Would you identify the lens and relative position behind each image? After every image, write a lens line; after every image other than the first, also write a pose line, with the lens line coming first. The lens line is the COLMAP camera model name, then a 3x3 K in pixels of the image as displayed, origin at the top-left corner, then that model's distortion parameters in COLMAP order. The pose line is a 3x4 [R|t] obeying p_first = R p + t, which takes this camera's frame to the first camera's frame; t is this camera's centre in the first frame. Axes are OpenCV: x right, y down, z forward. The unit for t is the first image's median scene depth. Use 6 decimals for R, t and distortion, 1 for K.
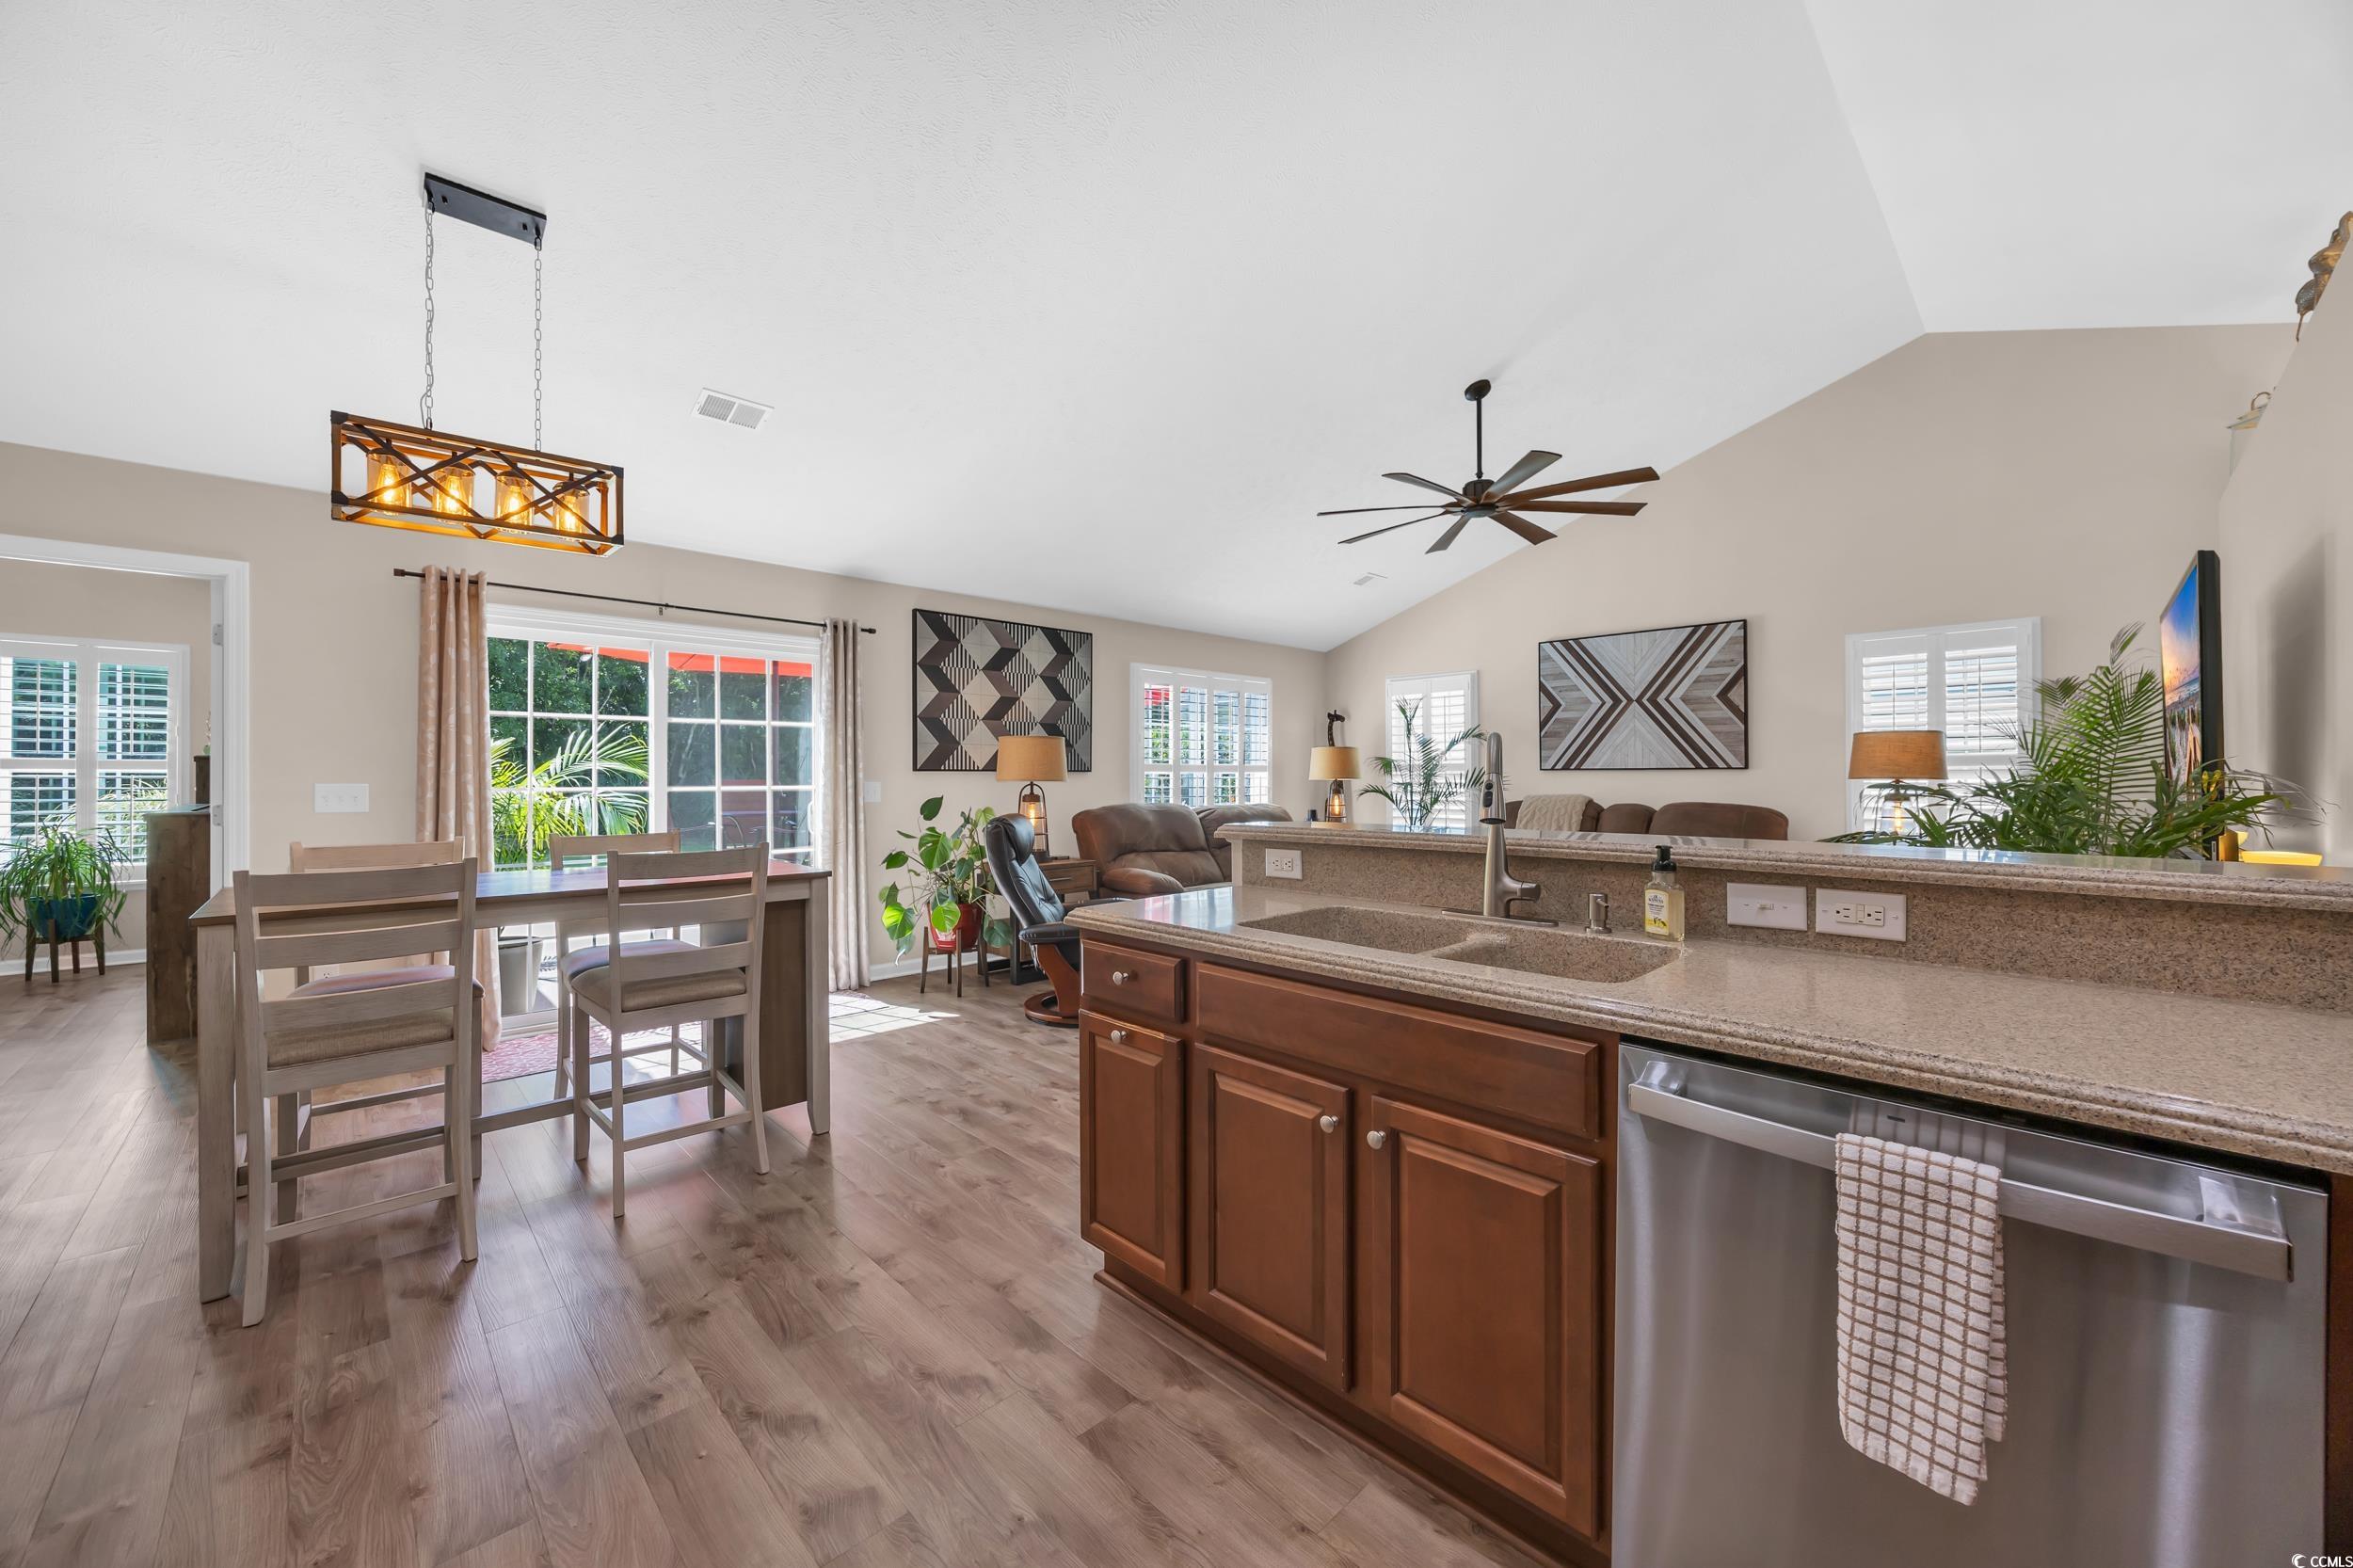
lens RADIAL K [[886.2, 0, 1161.7], [0, 886.2, 777.1], [0, 0, 1]] dist [-0.008399, 0.000229]
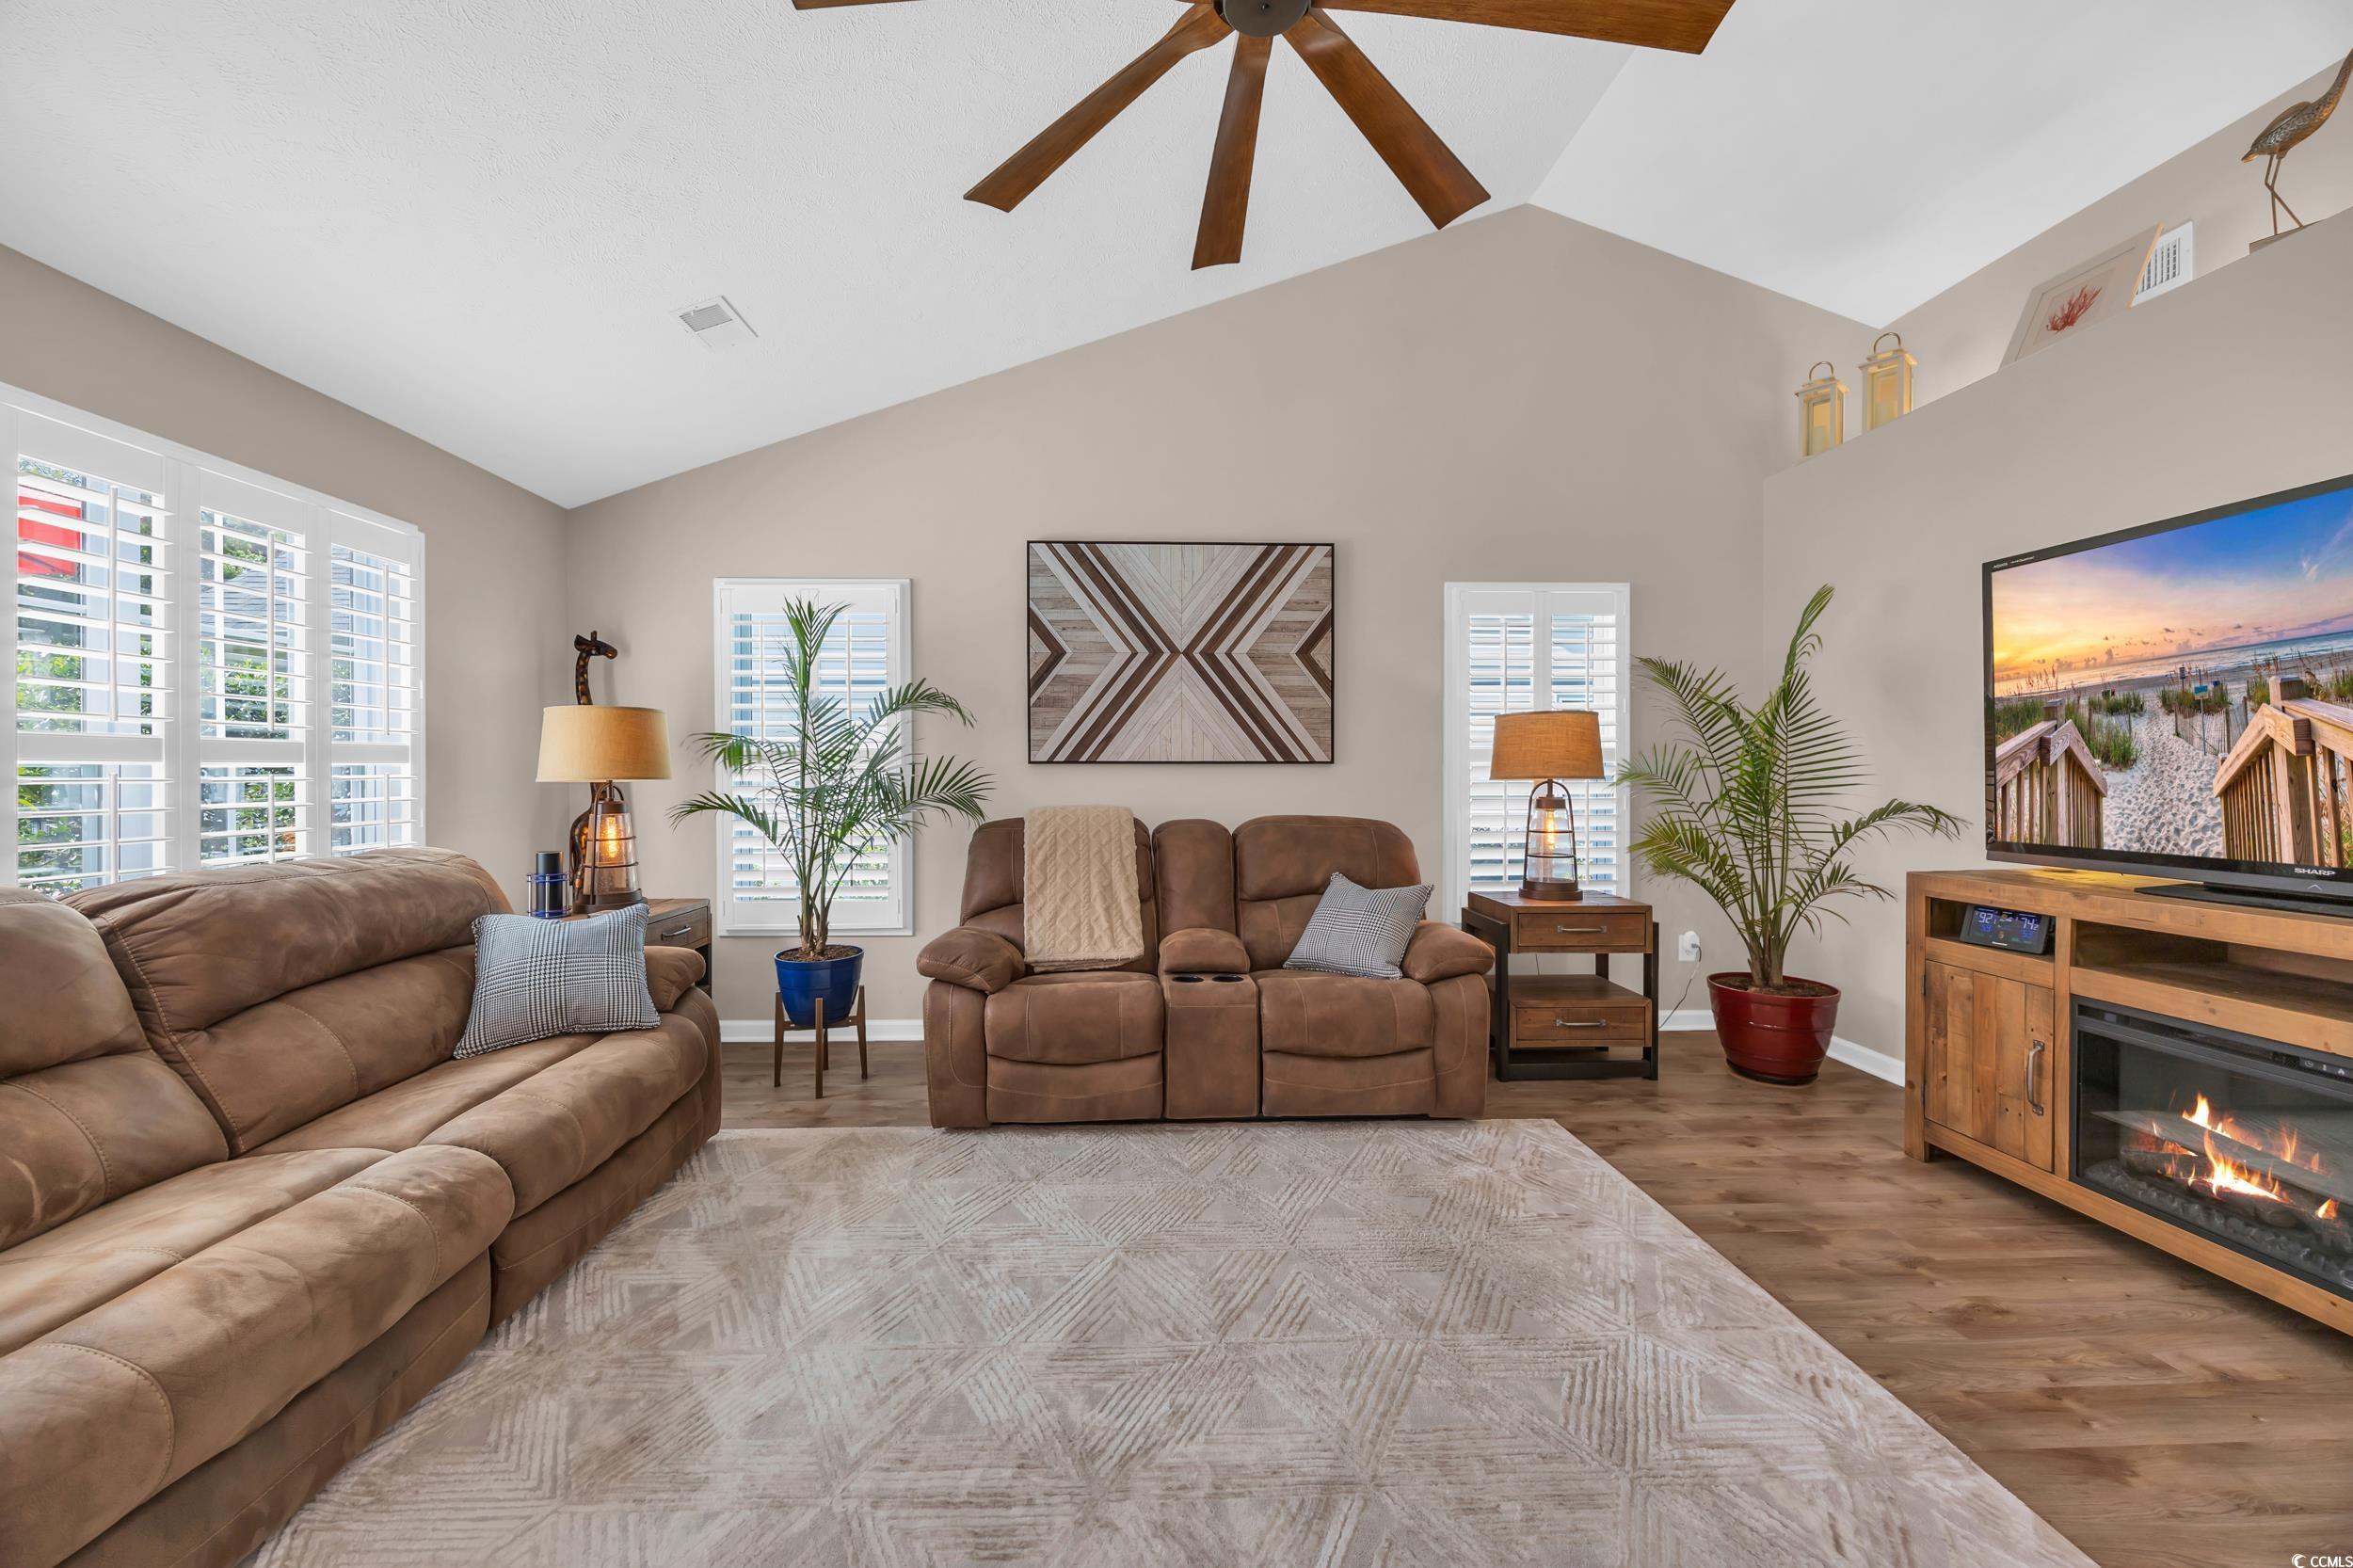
lens RADIAL K [[886.2, 0, 1161.7], [0, 886.2, 777.1], [0, 0, 1]] dist [-0.008399, 0.000229]
pose [[0.666523, -0.002987, 0.745479, 0.057681], [-0.000758, 0.999989, 0.004684, -0.001852], [-0.745484, -0.003687, 0.666513, 0.569012]]
